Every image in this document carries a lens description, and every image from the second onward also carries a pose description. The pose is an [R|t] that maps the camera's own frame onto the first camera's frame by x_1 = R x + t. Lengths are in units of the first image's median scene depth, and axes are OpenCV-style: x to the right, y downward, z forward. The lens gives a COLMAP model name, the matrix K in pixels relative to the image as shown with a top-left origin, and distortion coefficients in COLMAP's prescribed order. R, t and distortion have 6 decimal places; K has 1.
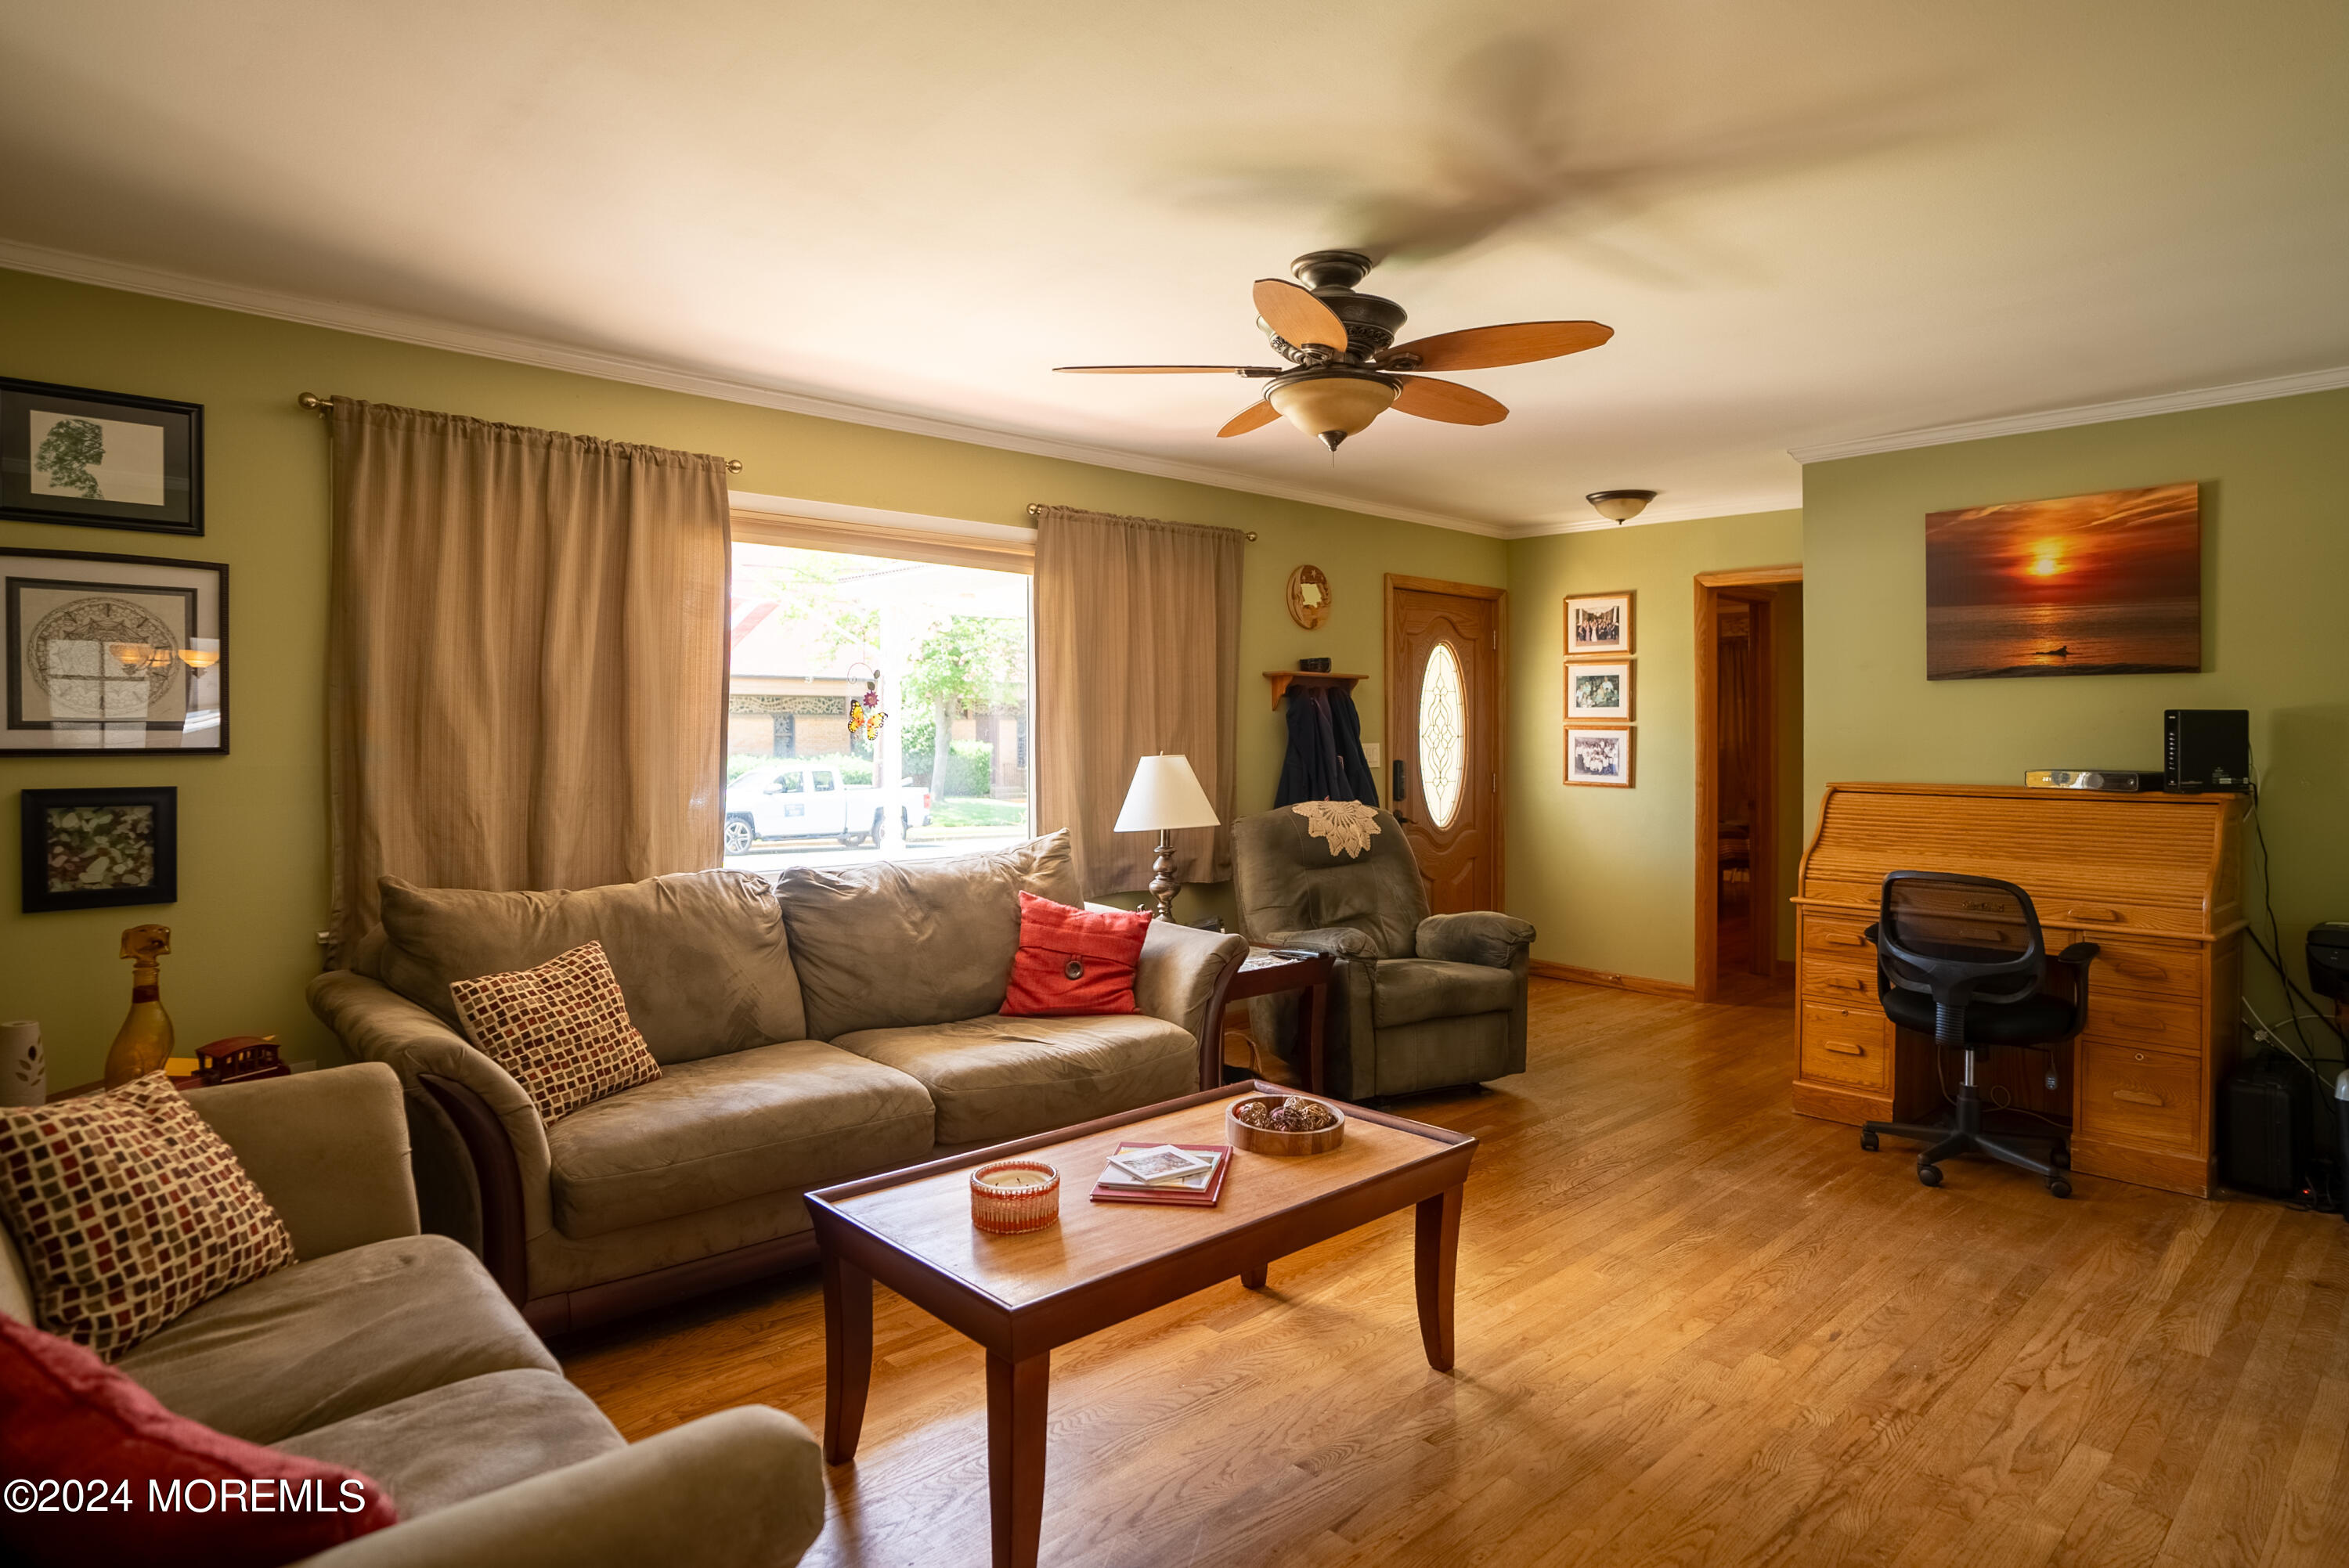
lens RADIAL K [[1230.2, 0, 1174.9], [0, 1230.2, 733.4], [0, 0, 1]] dist [-0.015927, 0.000390]
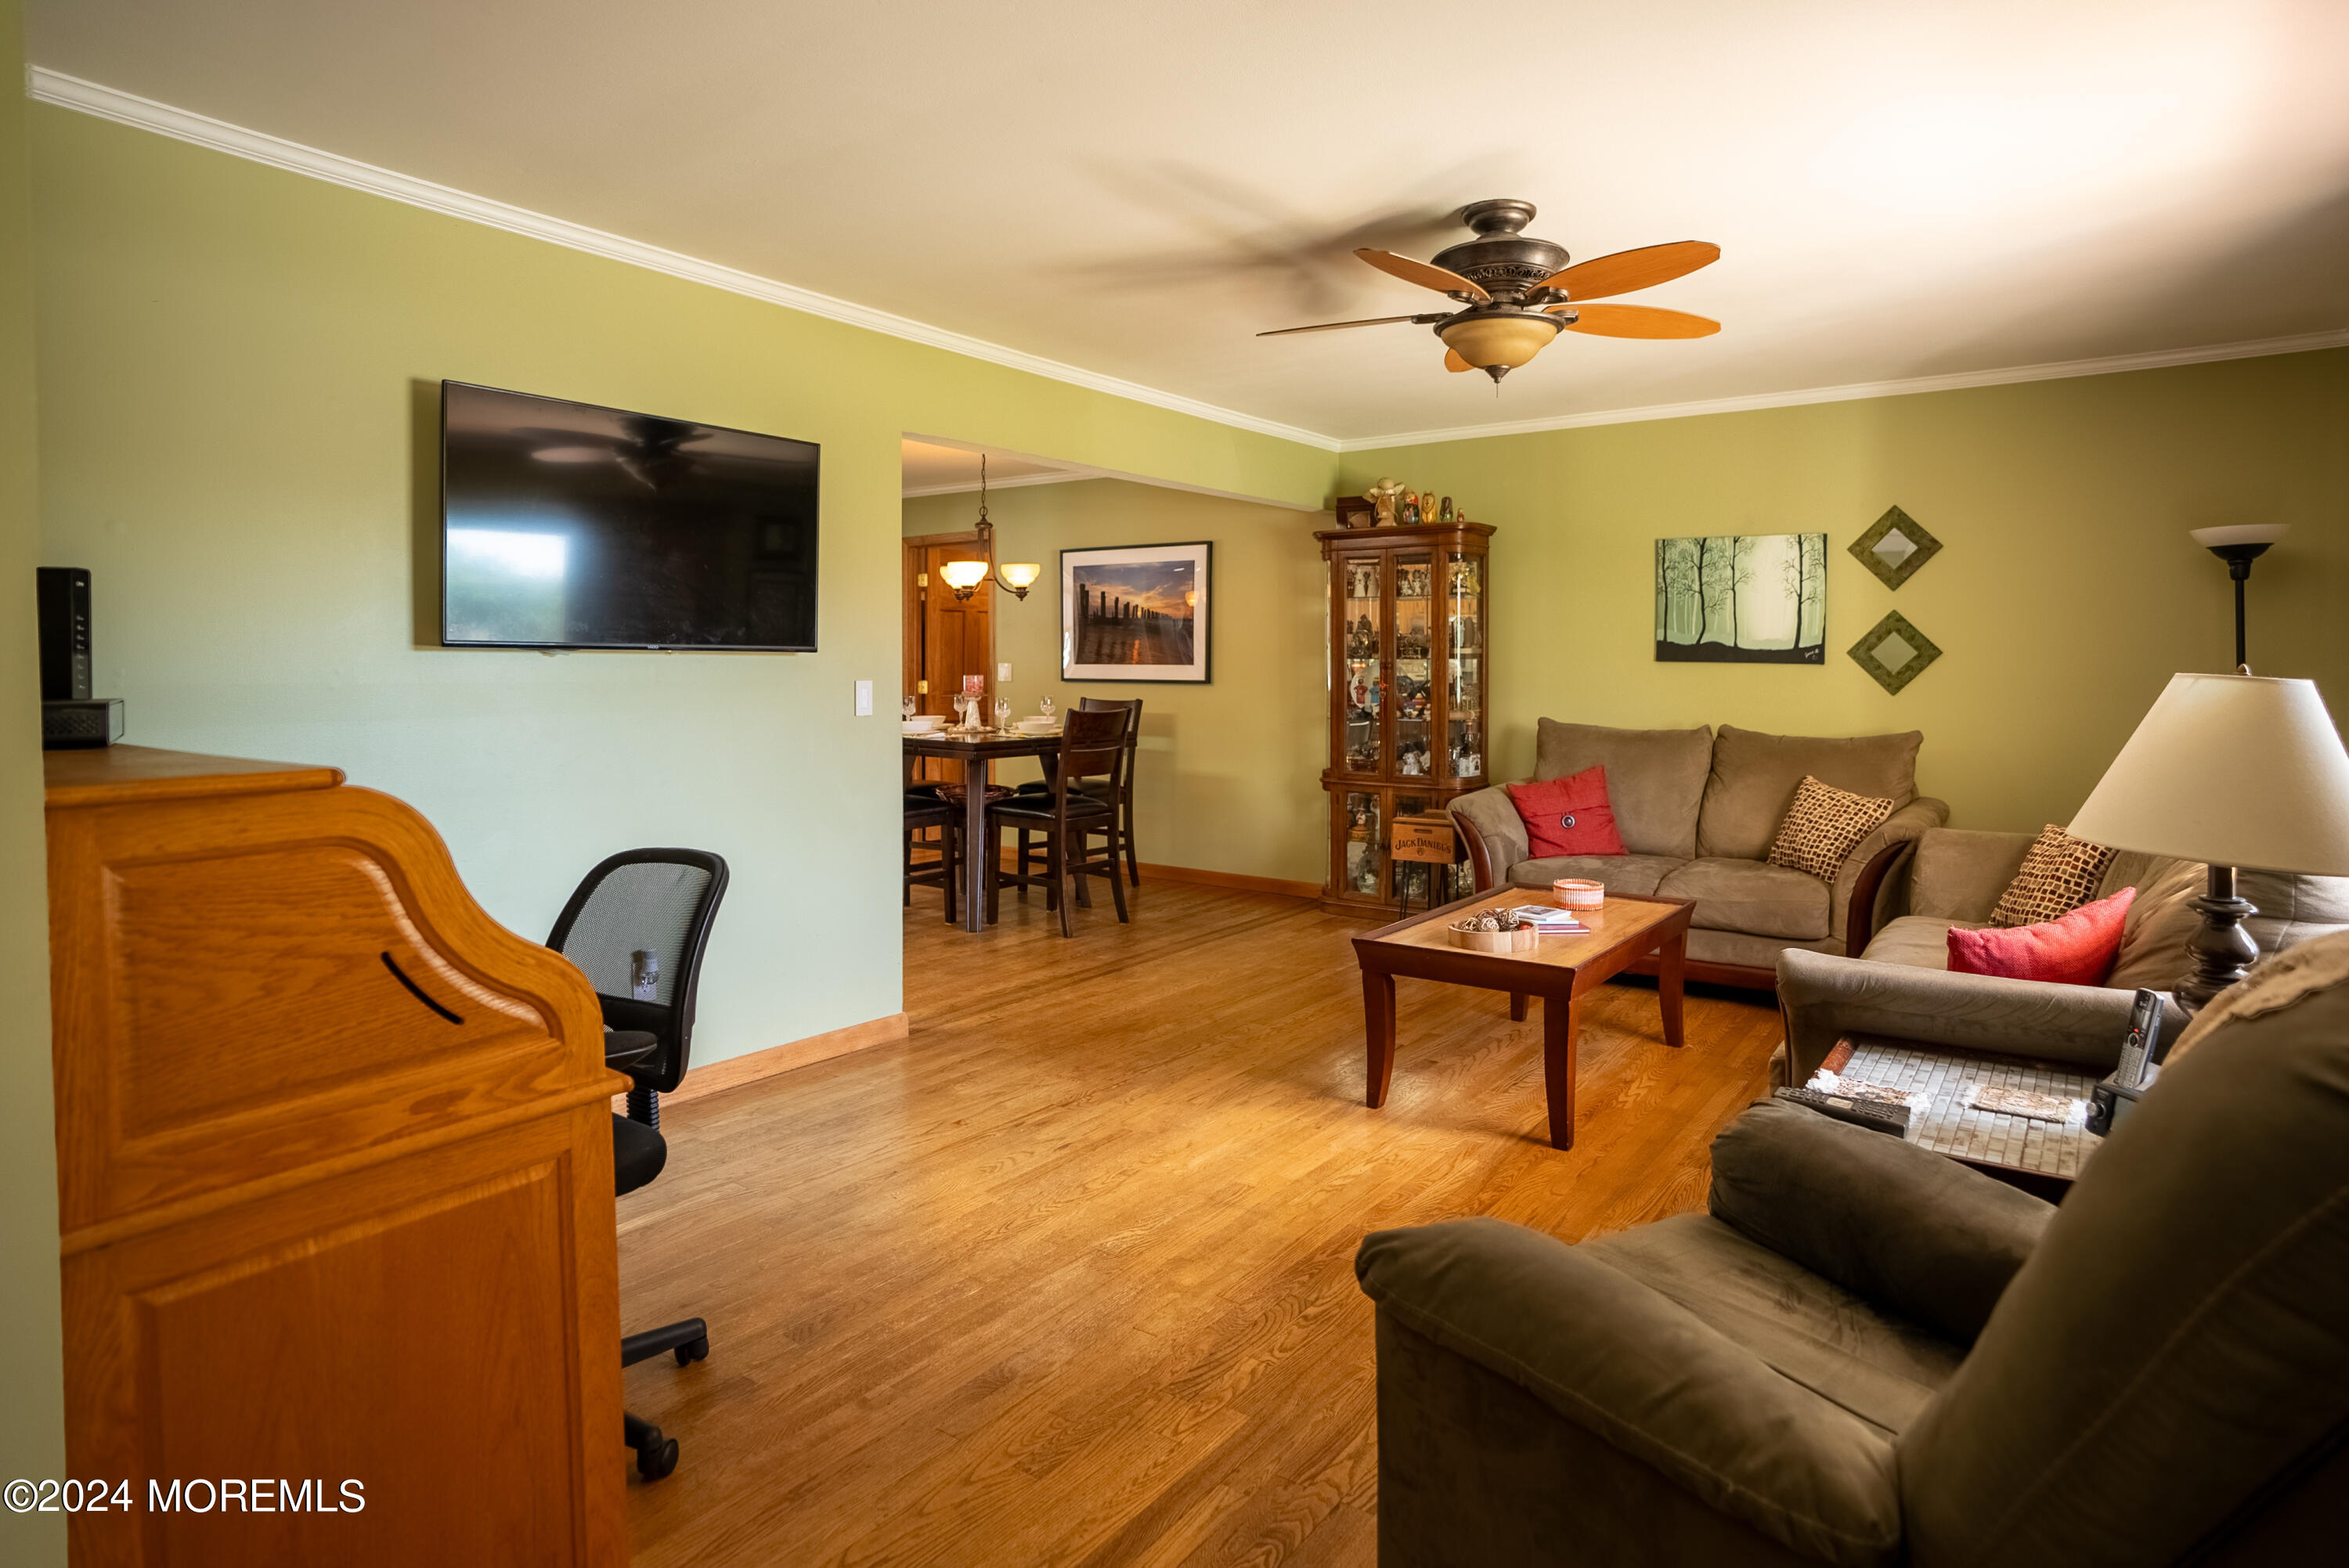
lens RADIAL K [[1230.2, 0, 1174.9], [0, 1230.2, 733.4], [0, 0, 1]] dist [-0.015927, 0.000390]
pose [[-0.979795, 0.009268, -0.199792, 0.664894], [-0.000108, 0.998901, 0.046862, 0.045542], [0.200006, 0.045937, -0.978717, 2.143621]]
